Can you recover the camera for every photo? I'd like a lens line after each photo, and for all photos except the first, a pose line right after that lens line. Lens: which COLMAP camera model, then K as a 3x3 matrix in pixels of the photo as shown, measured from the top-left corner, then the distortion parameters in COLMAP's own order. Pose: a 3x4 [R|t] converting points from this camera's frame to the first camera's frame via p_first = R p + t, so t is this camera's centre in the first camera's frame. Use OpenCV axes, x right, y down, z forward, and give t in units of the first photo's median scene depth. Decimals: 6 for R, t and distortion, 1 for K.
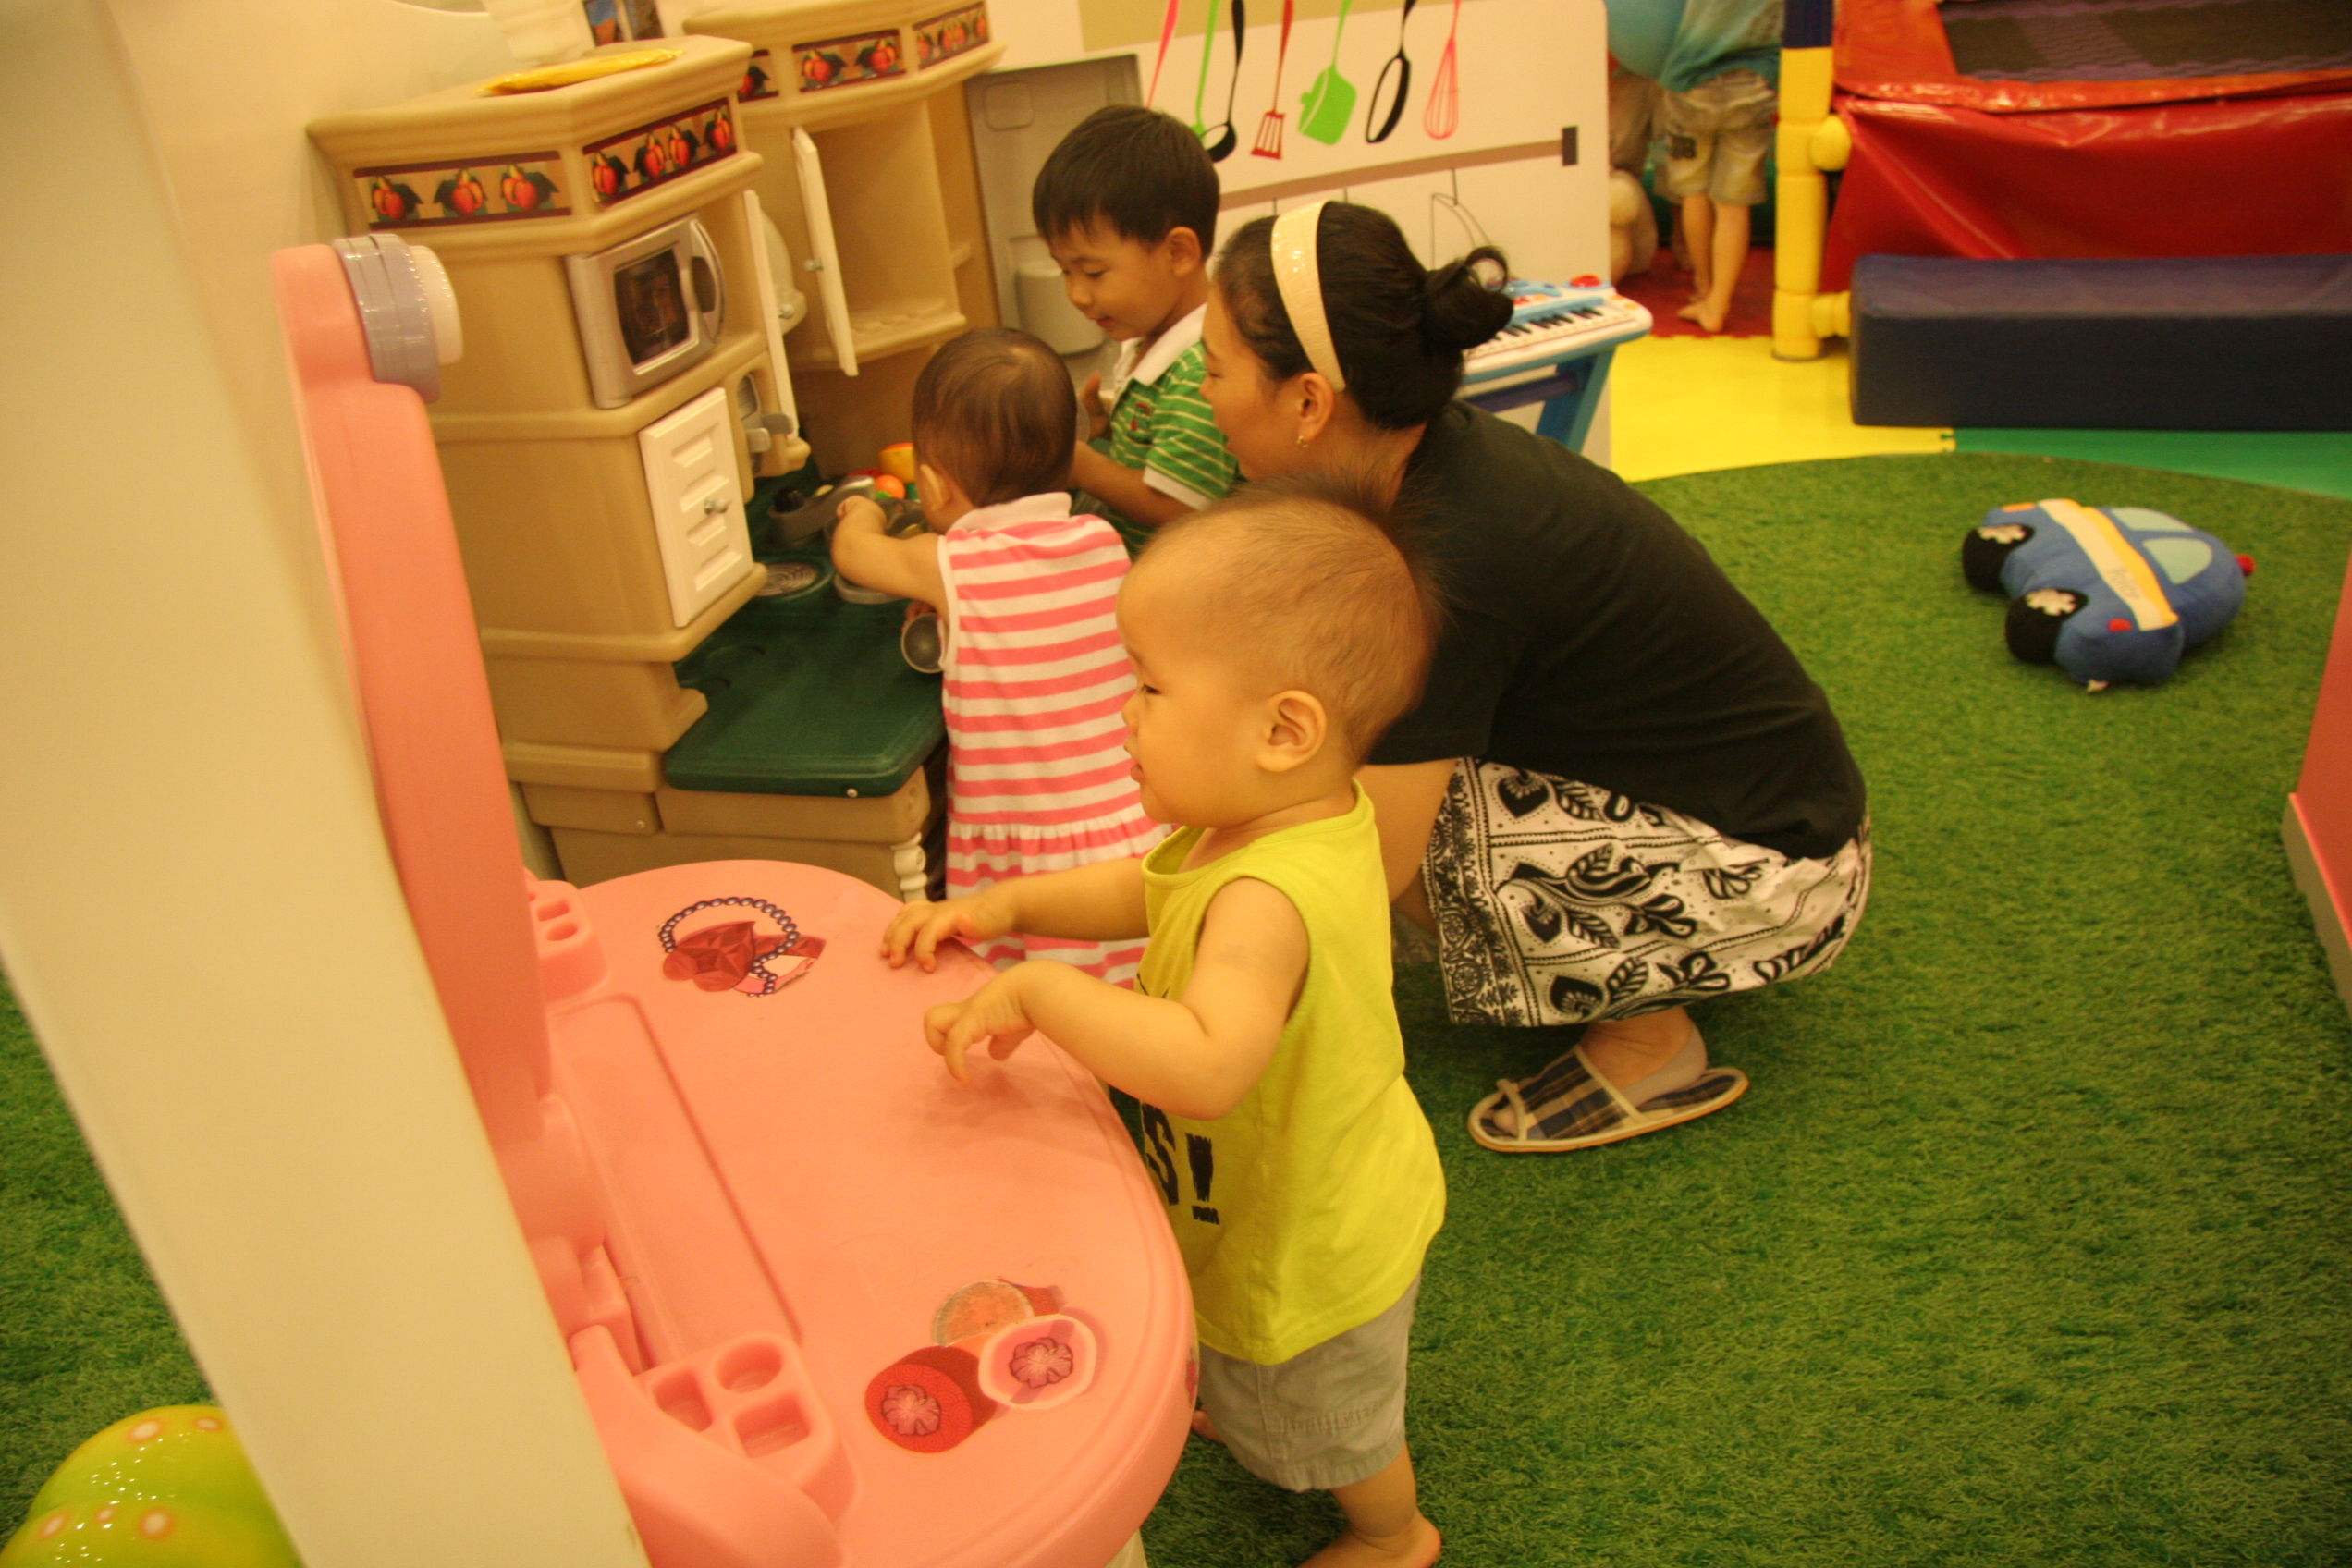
lens RADIAL K [[1863.0, 0, 1176.0], [0, 1863.0, 784.0], [0, 0, 1]] dist [-0.239087, 0.194810]
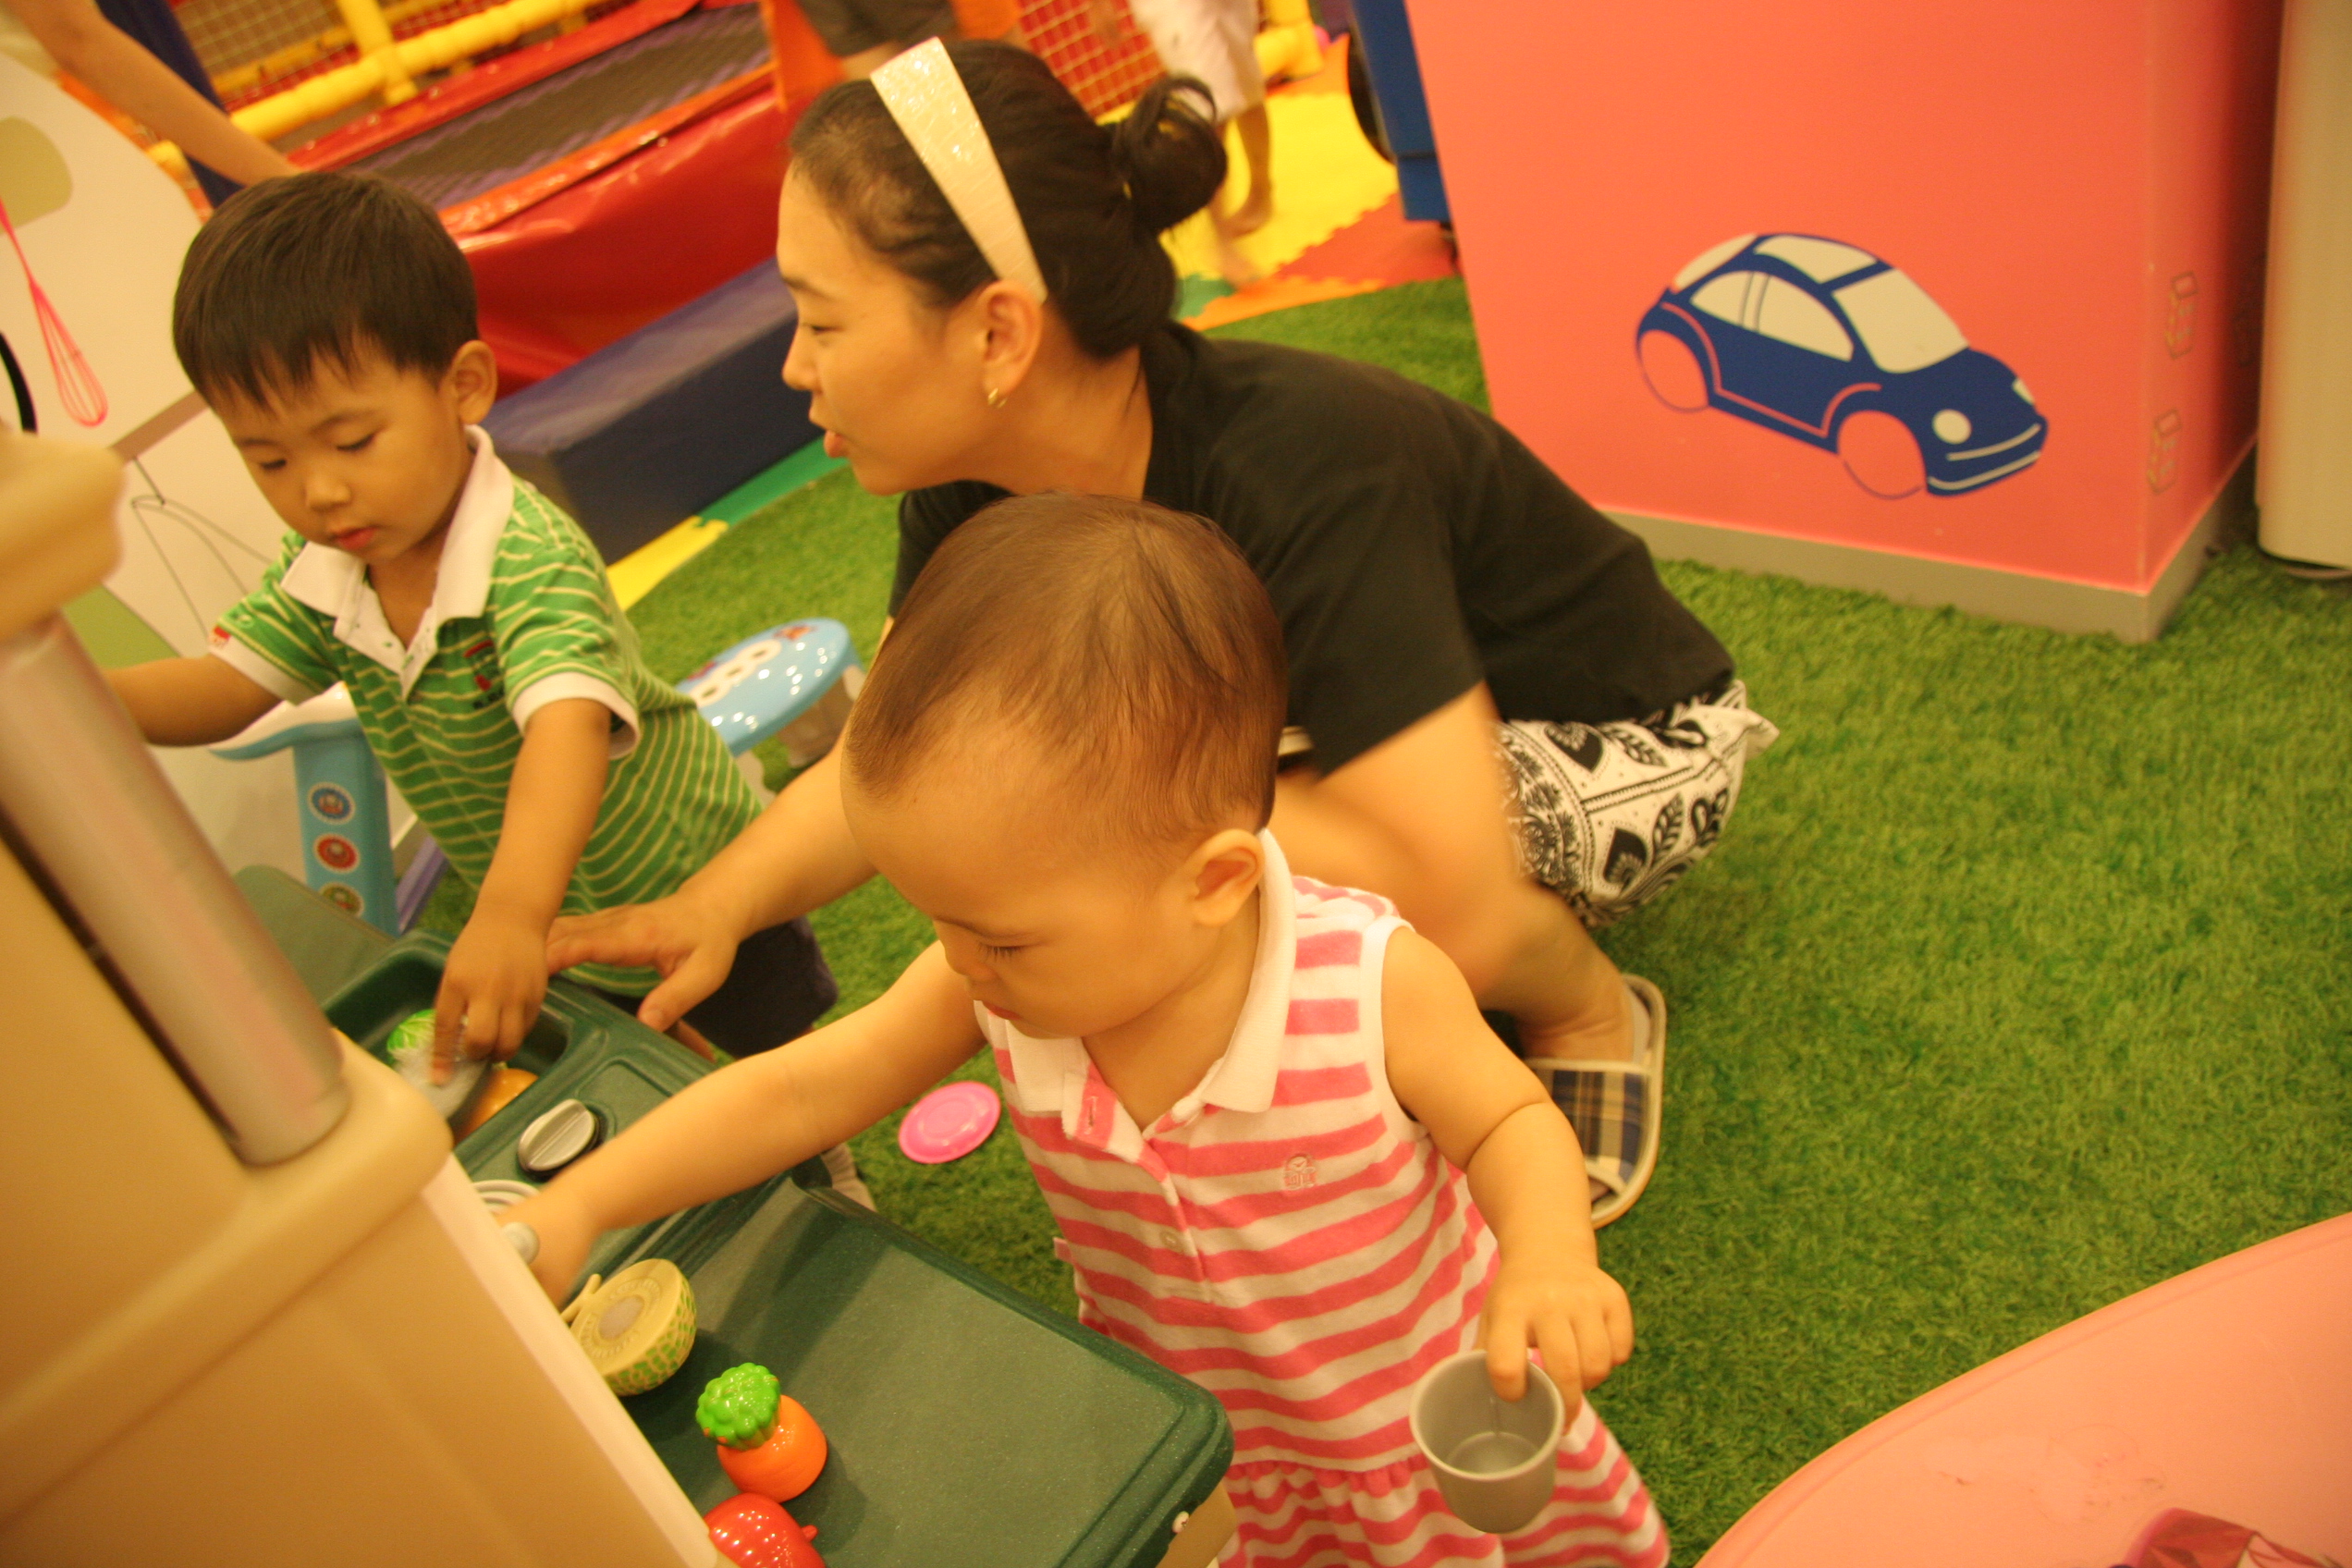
lens RADIAL K [[1772.6, 0, 1172.1], [0, 1772.6, 812.3], [0, 0, 1]] dist [-0.180248, 0.125495]
pose [[0.449317, -0.511667, 0.732333, -0.212526], [0.604952, 0.777456, 0.172030, -0.101548], [-0.657379, 0.365730, 0.658858, 0.356901]]
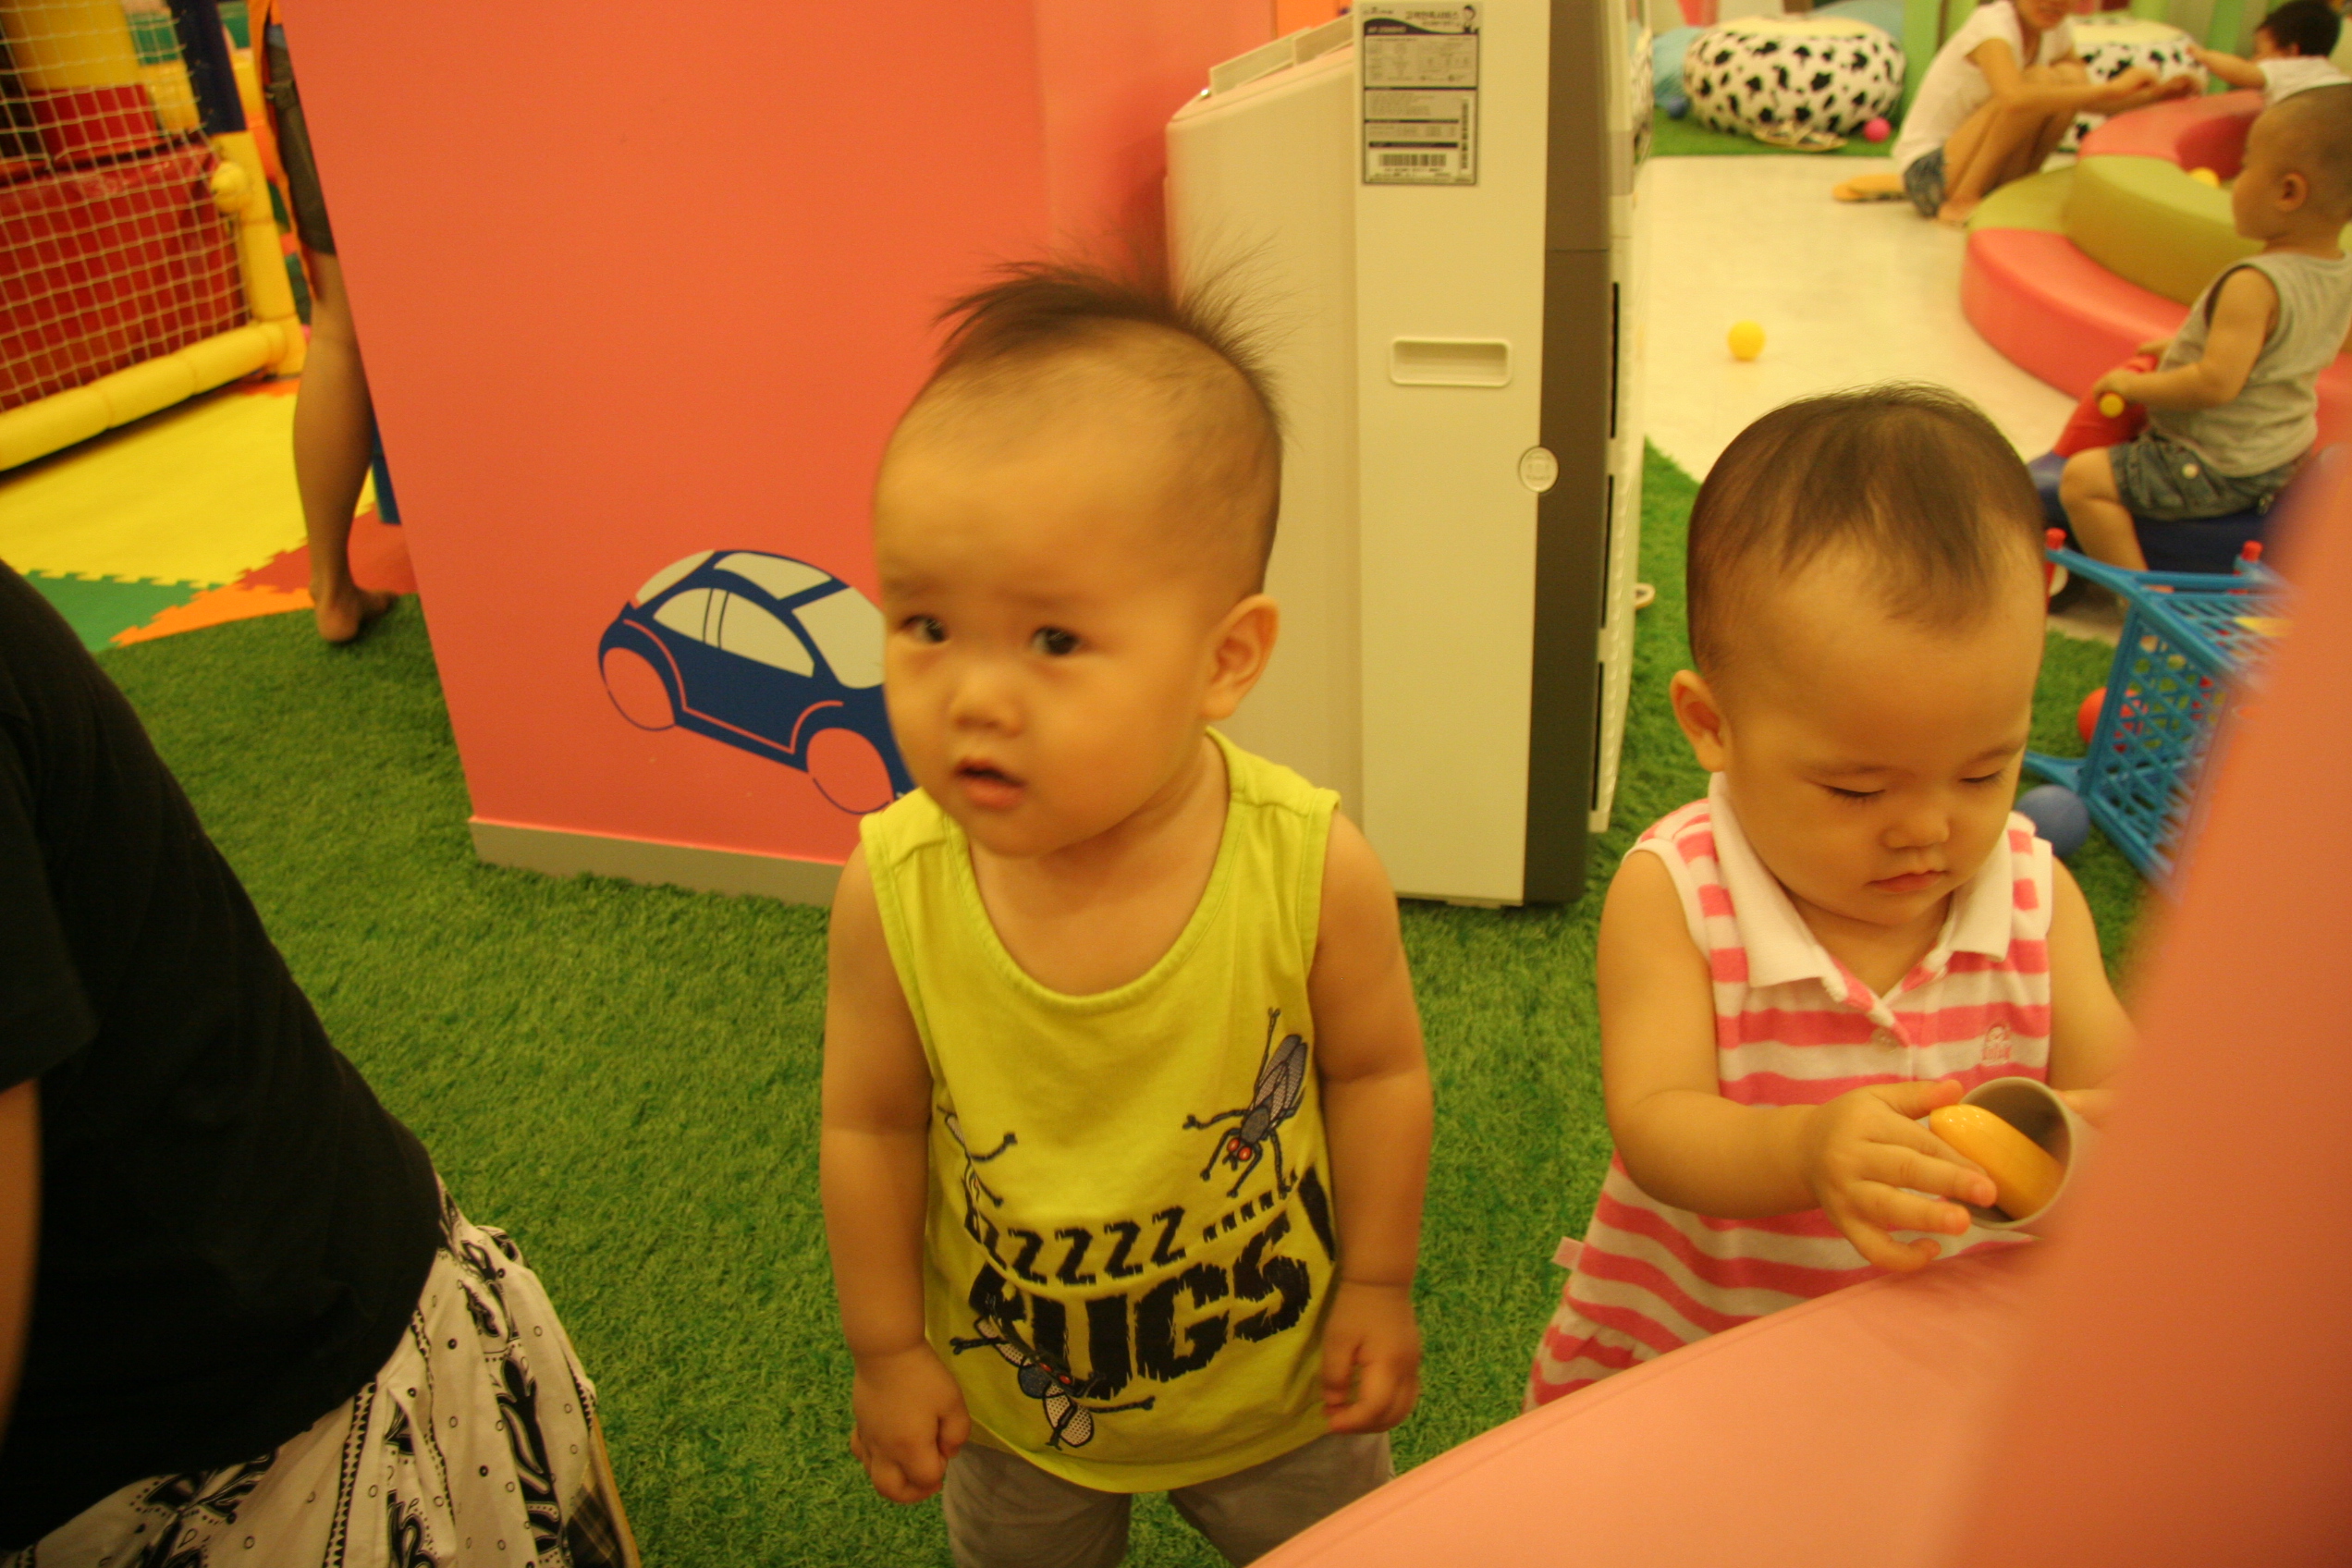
lens RADIAL K [[1785.4, 0, 1166.2], [0, 1785.4, 819.6], [0, 0, 1]] dist [-0.176875, 0.136249]
pose [[-0.019736, -0.378839, 0.925252, -0.179187], [0.517483, 0.787960, 0.333663, -0.081940], [-0.855466, 0.485387, 0.180492, 0.346108]]
